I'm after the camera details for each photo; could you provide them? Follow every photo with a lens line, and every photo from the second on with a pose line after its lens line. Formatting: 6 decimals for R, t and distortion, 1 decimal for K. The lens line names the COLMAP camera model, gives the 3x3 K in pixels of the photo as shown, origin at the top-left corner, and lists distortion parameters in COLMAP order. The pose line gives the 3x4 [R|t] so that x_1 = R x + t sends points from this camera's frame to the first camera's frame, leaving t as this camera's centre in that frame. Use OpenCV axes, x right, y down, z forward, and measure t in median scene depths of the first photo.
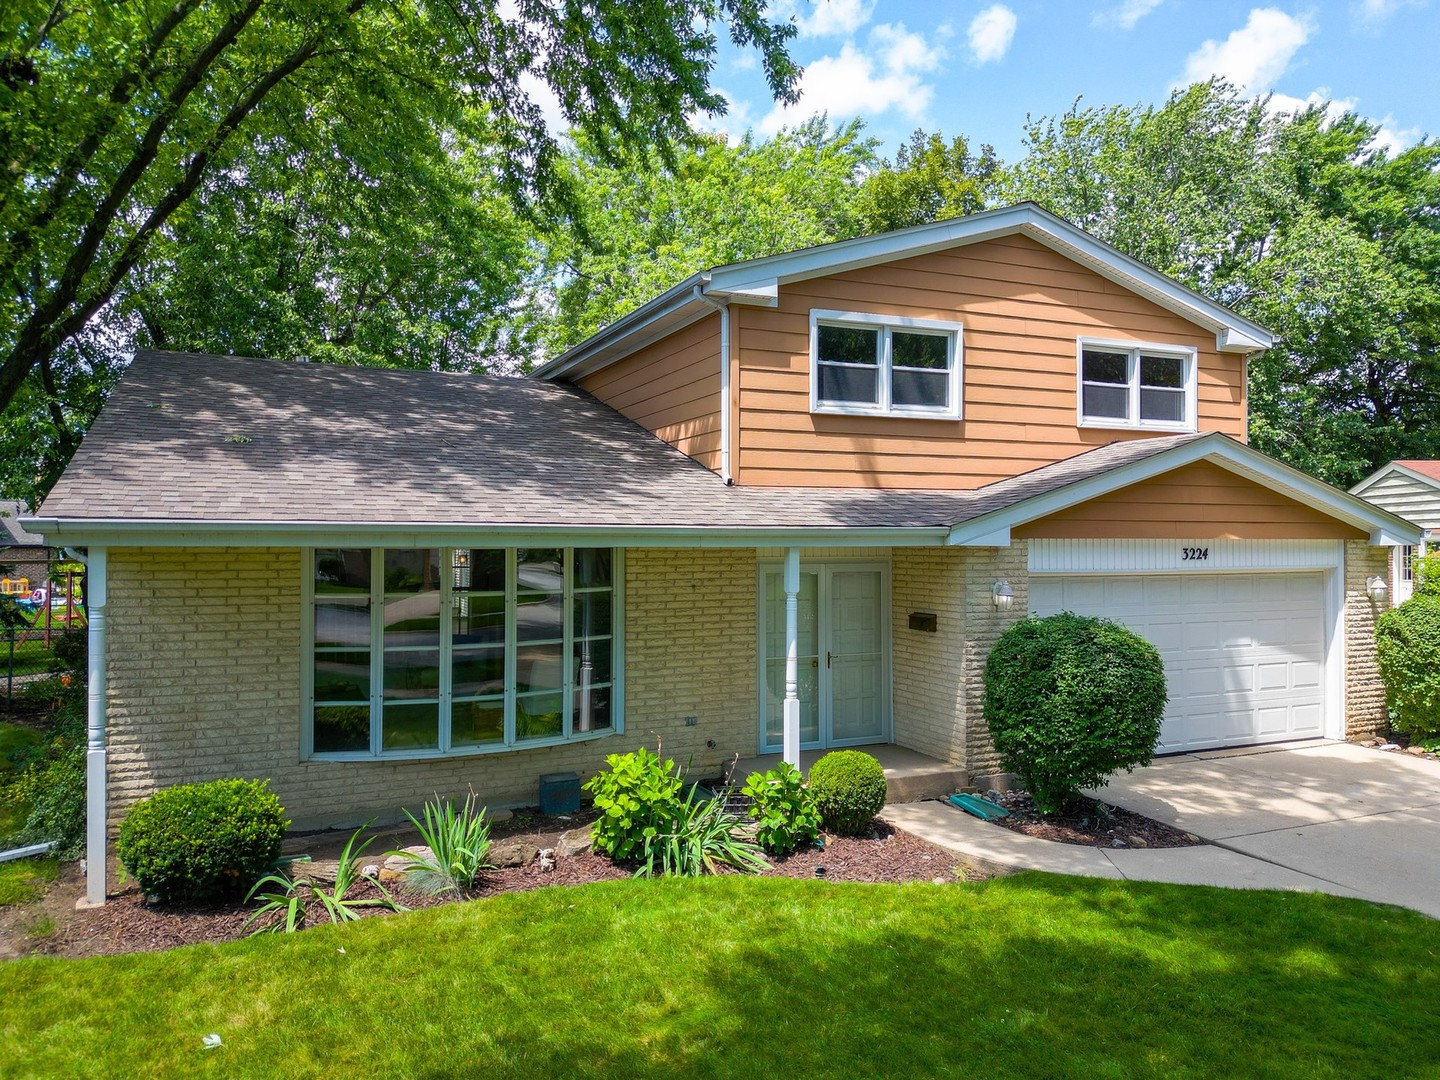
lens RADIAL K [[975.7, 0, 693.1], [0, 975.7, 551.6], [0, 0, 1]] dist [0.115375, -0.134351]
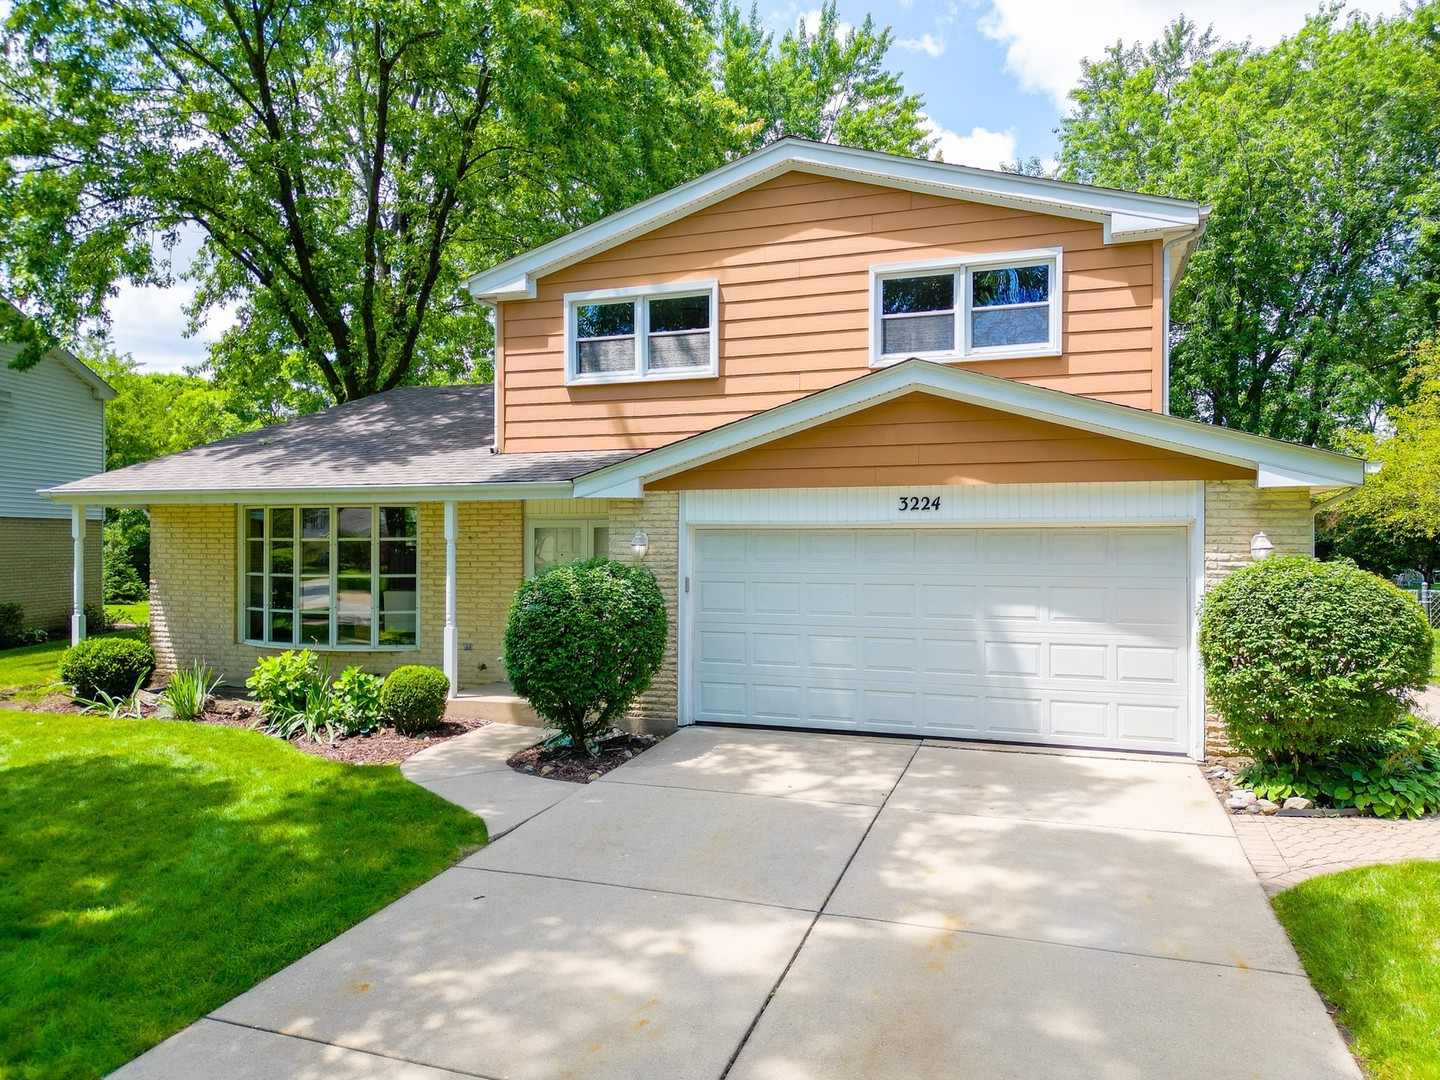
lens RADIAL K [[975.7, 0, 693.1], [0, 975.7, 551.6], [0, 0, 1]] dist [0.115375, -0.134351]
pose [[0.737587, 0.008462, -0.675199, 0.964057], [-0.006276, 0.999964, 0.005677, 0.041026], [0.675223, 0.000050, 0.737614, 0.256233]]
